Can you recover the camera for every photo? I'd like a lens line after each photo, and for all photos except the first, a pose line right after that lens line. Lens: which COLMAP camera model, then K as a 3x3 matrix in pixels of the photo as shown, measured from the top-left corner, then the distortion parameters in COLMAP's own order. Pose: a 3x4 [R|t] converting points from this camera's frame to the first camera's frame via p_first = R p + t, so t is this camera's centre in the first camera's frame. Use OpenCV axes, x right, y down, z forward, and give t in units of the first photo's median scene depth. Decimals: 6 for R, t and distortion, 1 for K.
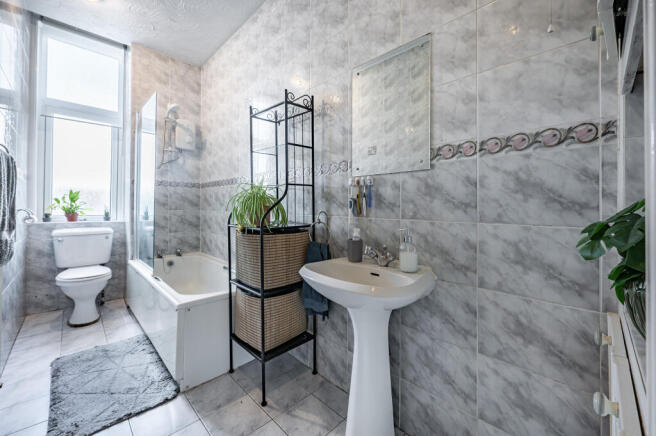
lens RADIAL K [[263.7, 0, 325.4], [0, 263.7, 203.6], [0, 0, 1]] dist [0.000412, 0.000176]
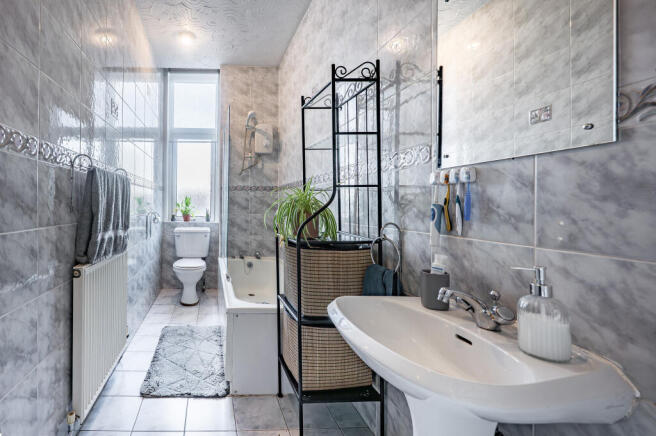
lens RADIAL K [[288.8, 0, 217.6], [0, 288.8, 205.1], [0, 0, 1]] dist [-0.000765, -0.000136]
pose [[0.733922, -0.002670, -0.679228, 0.120142], [0.004482, 0.999990, 0.000912, -0.013941], [0.679219, -0.003713, 0.733926, 0.097085]]
